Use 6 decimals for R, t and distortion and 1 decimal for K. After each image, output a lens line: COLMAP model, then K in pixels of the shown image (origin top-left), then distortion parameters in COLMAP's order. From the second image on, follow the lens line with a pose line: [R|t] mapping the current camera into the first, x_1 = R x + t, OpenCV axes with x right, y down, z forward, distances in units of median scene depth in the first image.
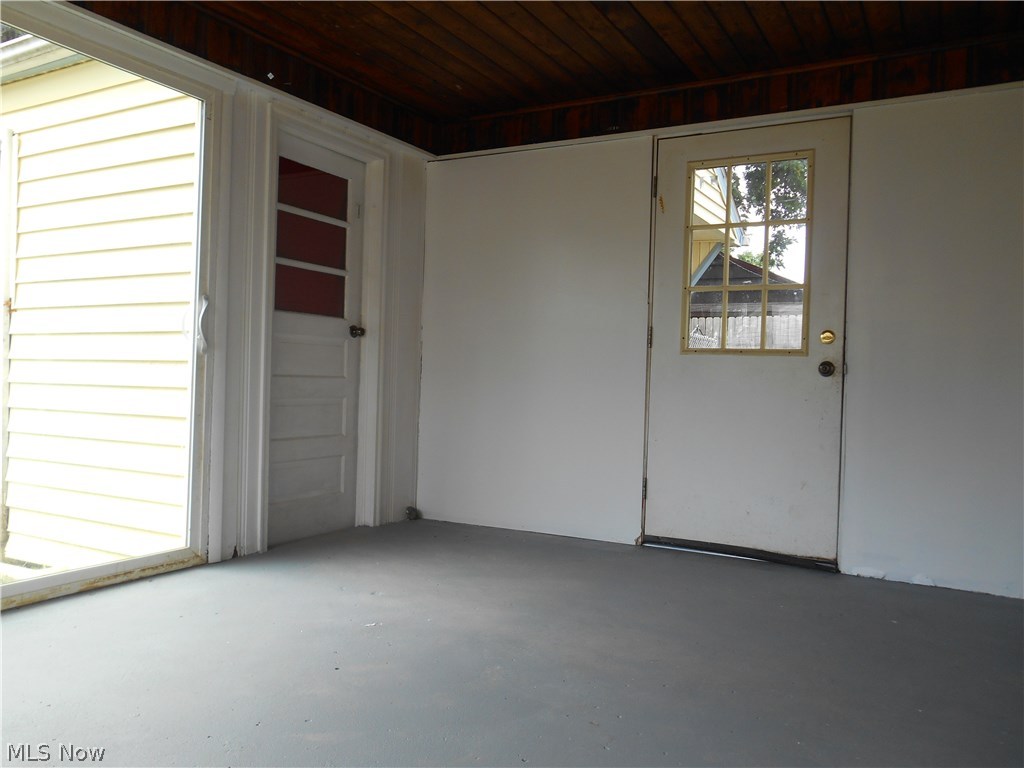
lens RADIAL K [[810.1, 0, 511.7], [0, 810.1, 383.7], [0, 0, 1]] dist [-0.002634, 0.026715]
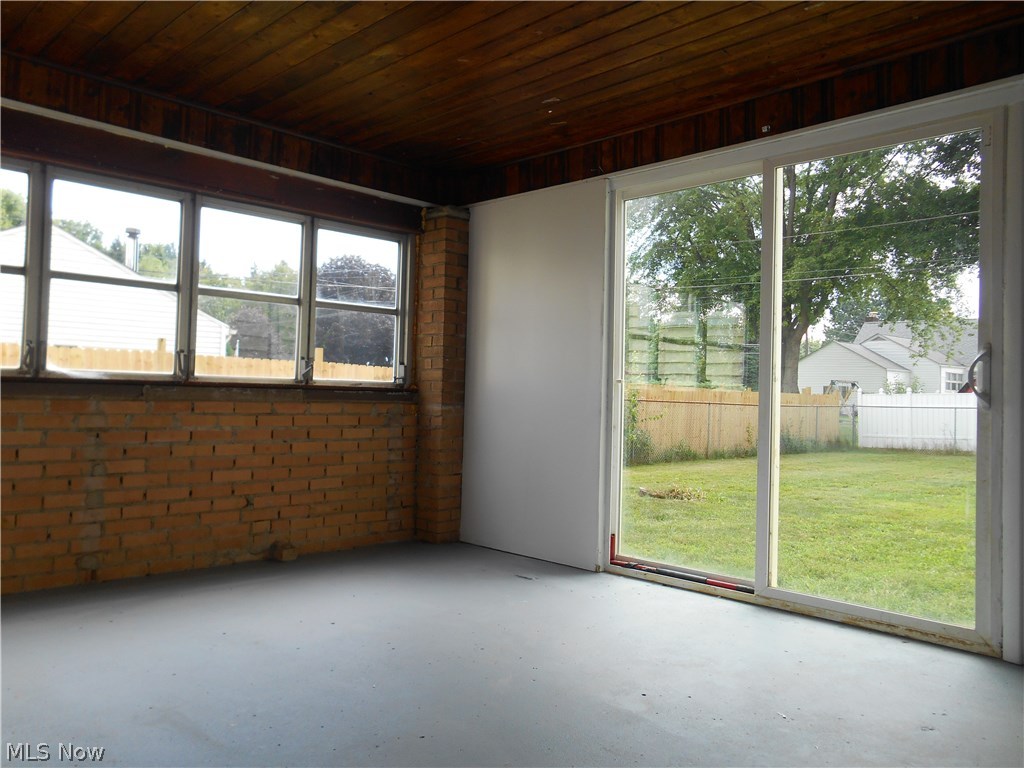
lens RADIAL K [[810.1, 0, 512.0], [0, 810.1, 382.1], [0, 0, 1]] dist [-0.002634, 0.026715]
pose [[-0.278202, -0.057262, -0.958814, 0.647436], [-0.045189, 0.997896, -0.046485, -0.003258], [0.959459, 0.030395, -0.280204, 0.808805]]
